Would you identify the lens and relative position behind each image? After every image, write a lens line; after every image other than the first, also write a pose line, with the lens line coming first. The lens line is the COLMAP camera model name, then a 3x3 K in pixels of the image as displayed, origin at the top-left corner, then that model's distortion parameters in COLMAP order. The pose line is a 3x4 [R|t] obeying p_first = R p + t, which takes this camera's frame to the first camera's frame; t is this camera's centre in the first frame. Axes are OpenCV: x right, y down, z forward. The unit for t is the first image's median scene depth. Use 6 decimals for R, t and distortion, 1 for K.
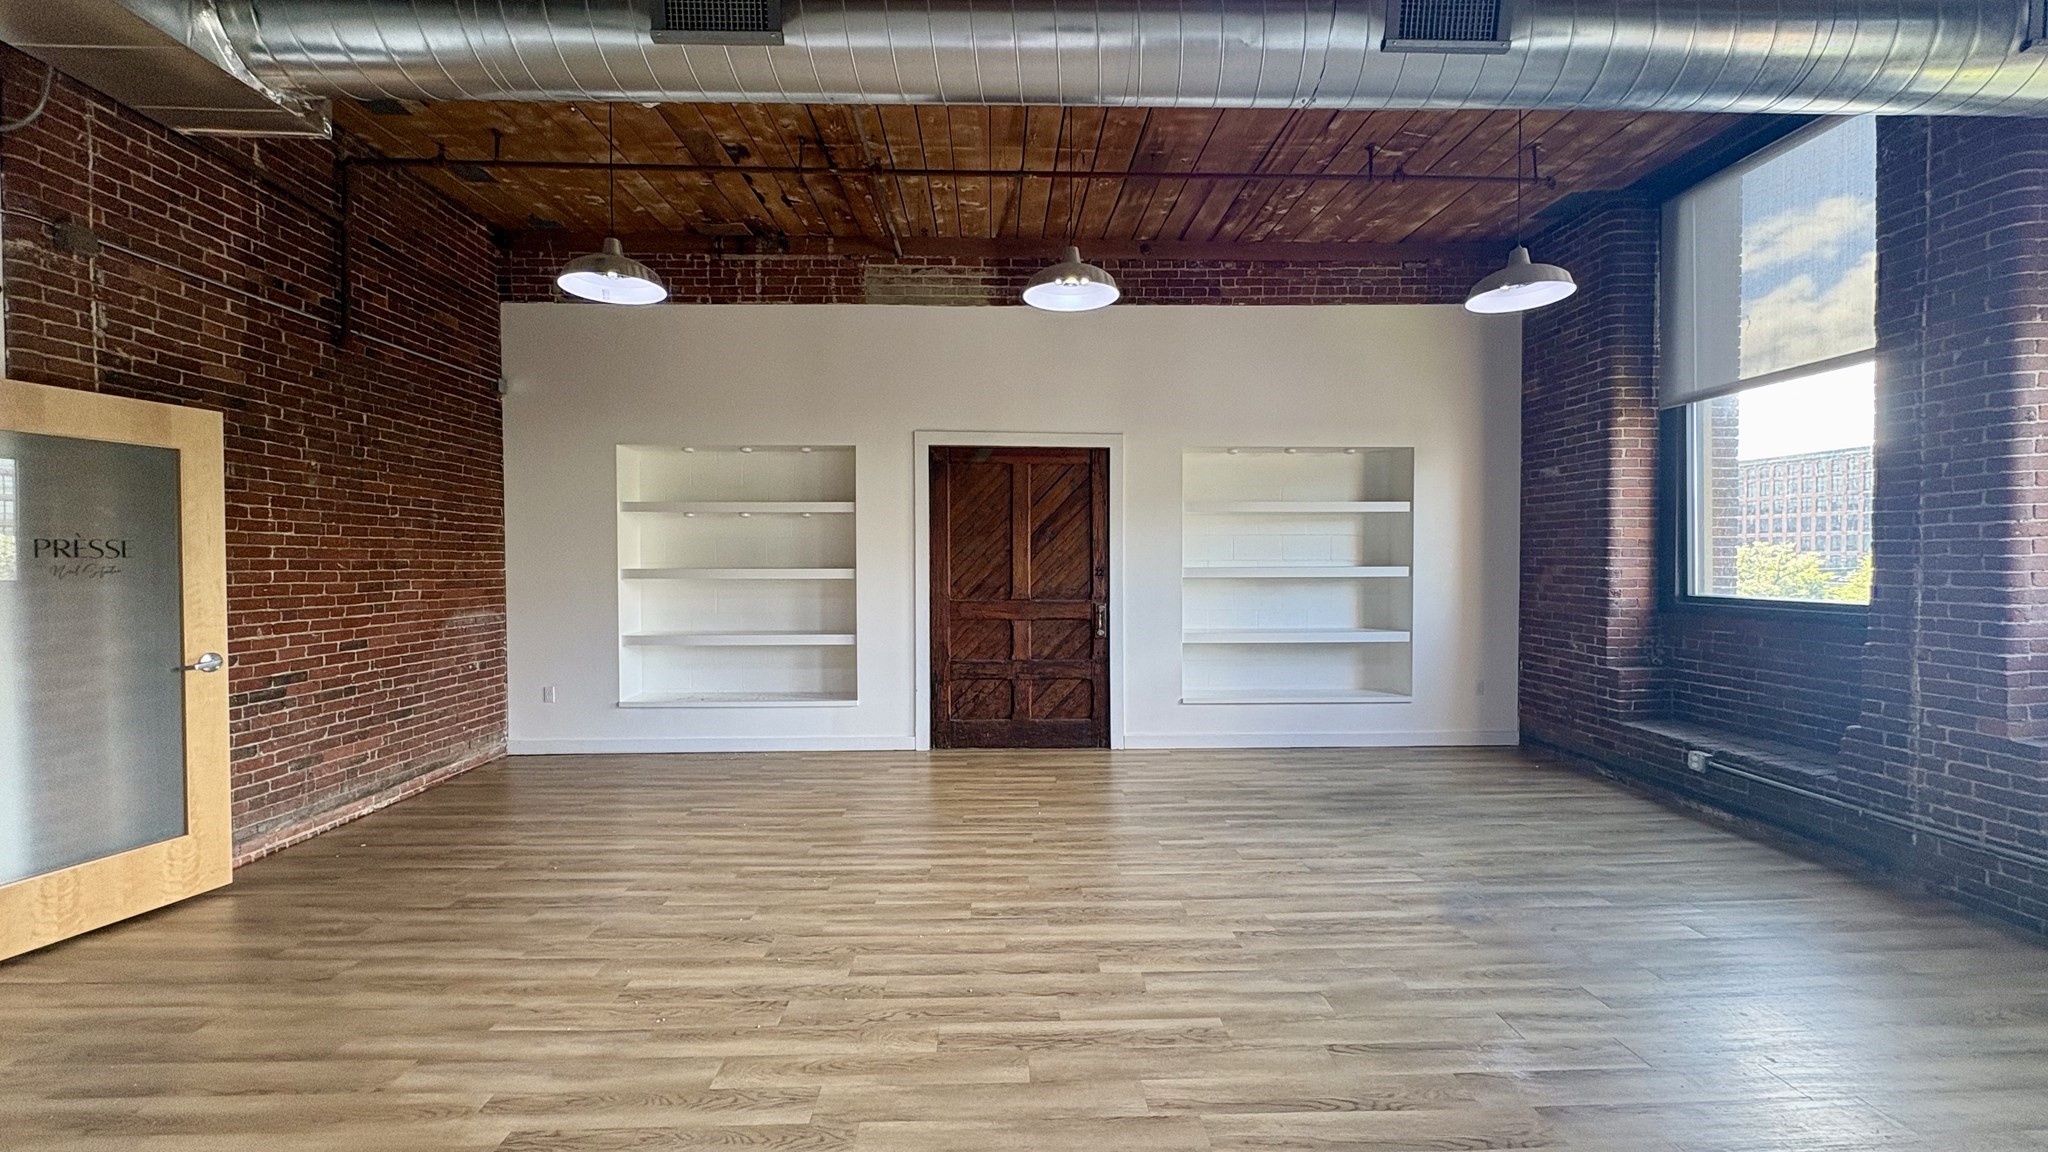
lens RADIAL K [[812.5, 0, 1020.8], [0, 812.5, 576.5], [0, 0, 1]] dist [0.000691, -0.000262]
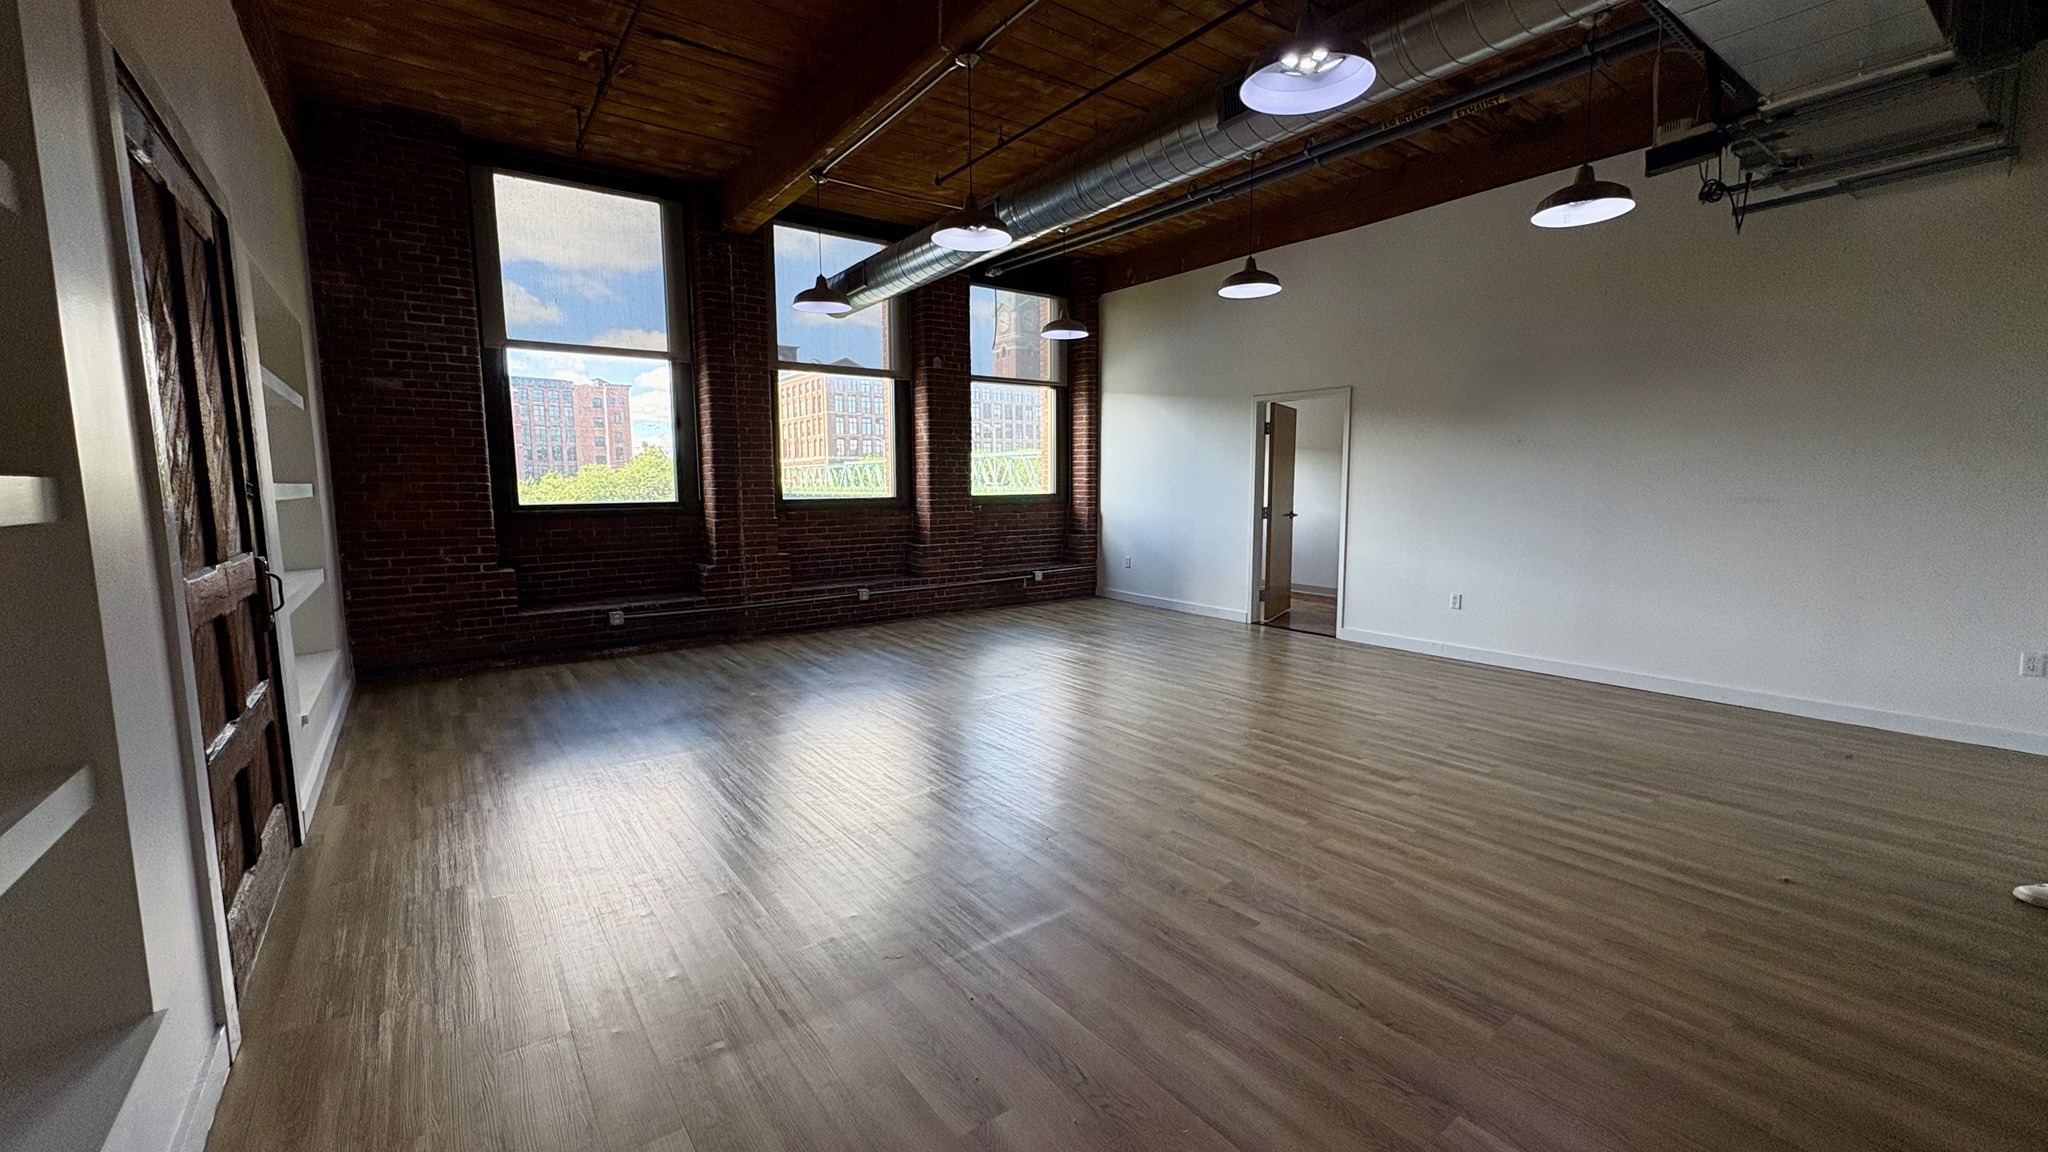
lens RADIAL K [[812.5, 0, 1020.0], [0, 812.5, 576.9], [0, 0, 1]] dist [0.000691, -0.000262]
pose [[-0.571201, -0.088241, 0.816053, -0.625312], [0.028115, 0.991518, 0.126893, -0.004048], [-0.820328, 0.095425, -0.563875, 1.050982]]
